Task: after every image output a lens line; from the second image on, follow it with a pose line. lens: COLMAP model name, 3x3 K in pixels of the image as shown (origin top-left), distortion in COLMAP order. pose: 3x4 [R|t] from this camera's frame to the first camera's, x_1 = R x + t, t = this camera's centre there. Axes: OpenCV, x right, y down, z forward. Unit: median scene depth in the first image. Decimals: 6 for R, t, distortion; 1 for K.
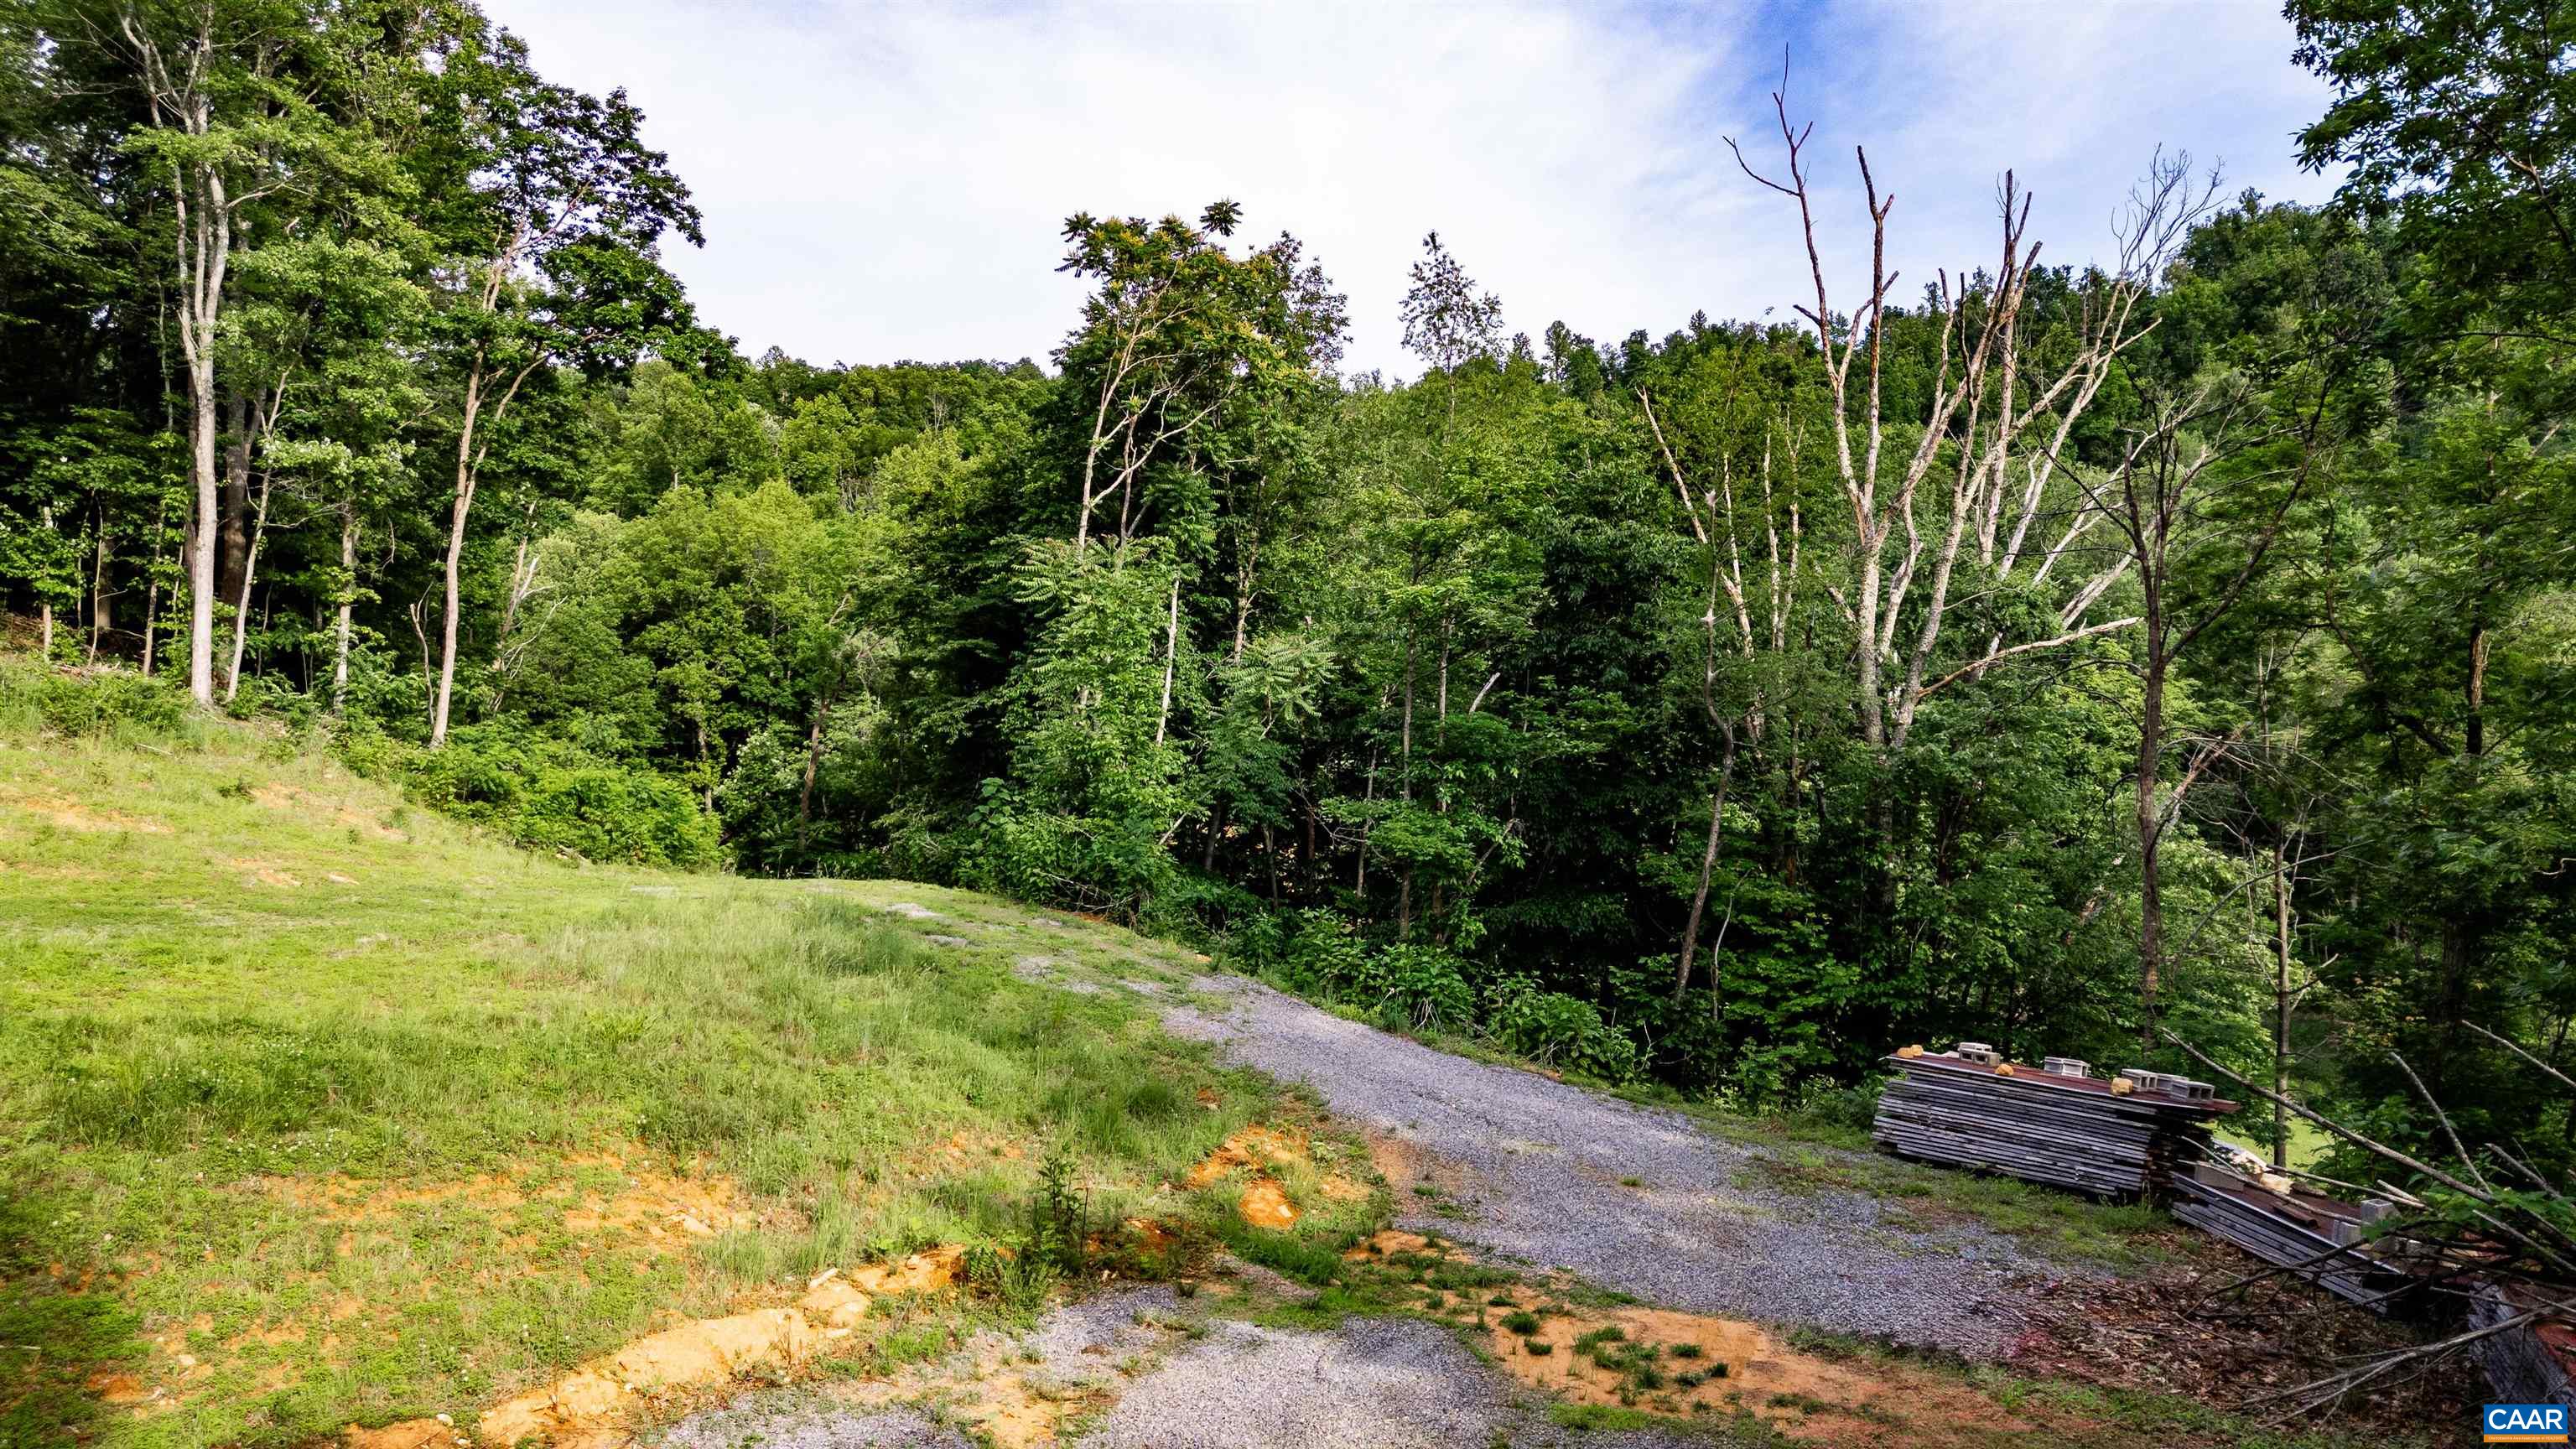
lens RADIAL K [[1793.5, 0, 1277.6], [0, 1793.5, 725.8], [0, 0, 1]] dist [0.089111, -0.100427]
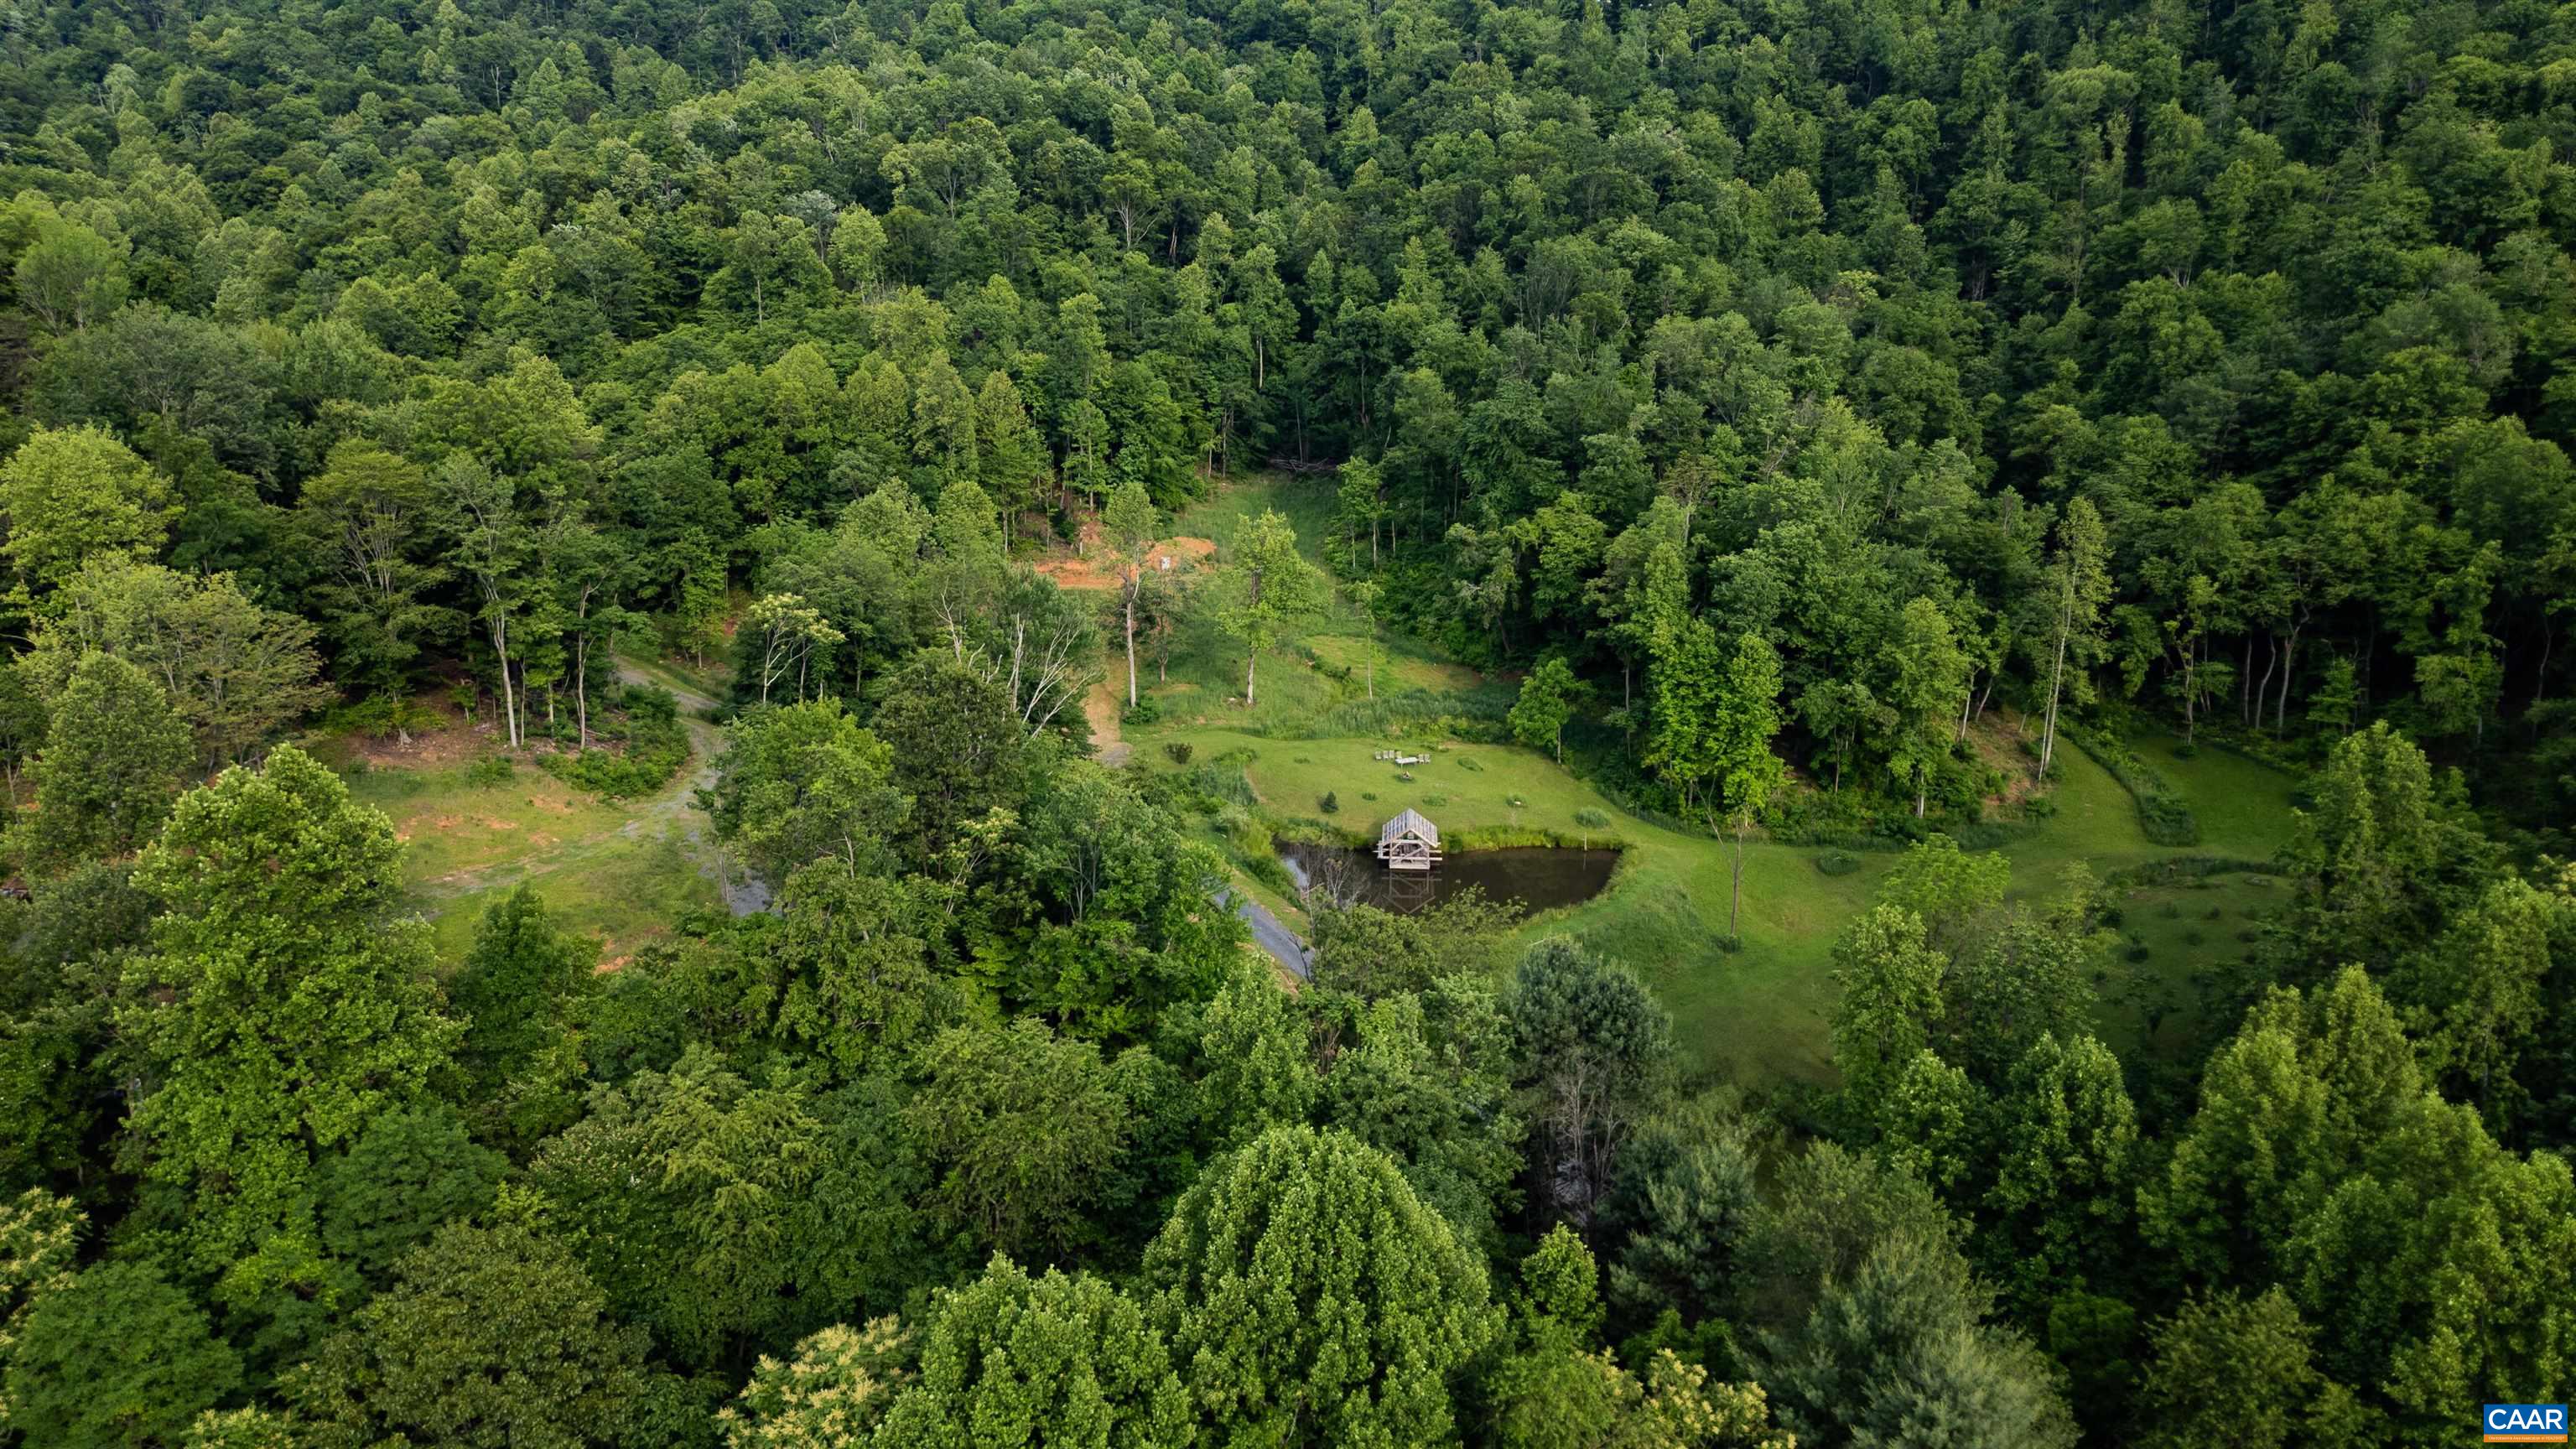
lens RADIAL K [[1793.5, 0, 1277.6], [0, 1793.5, 725.8], [0, 0, 1]] dist [0.089111, -0.100427]
pose [[0.992714, 0.026435, -0.117558, 0.370677], [0.009593, 0.955201, 0.295802, -0.312581], [0.120112, -0.294775, 0.947988, -0.615530]]
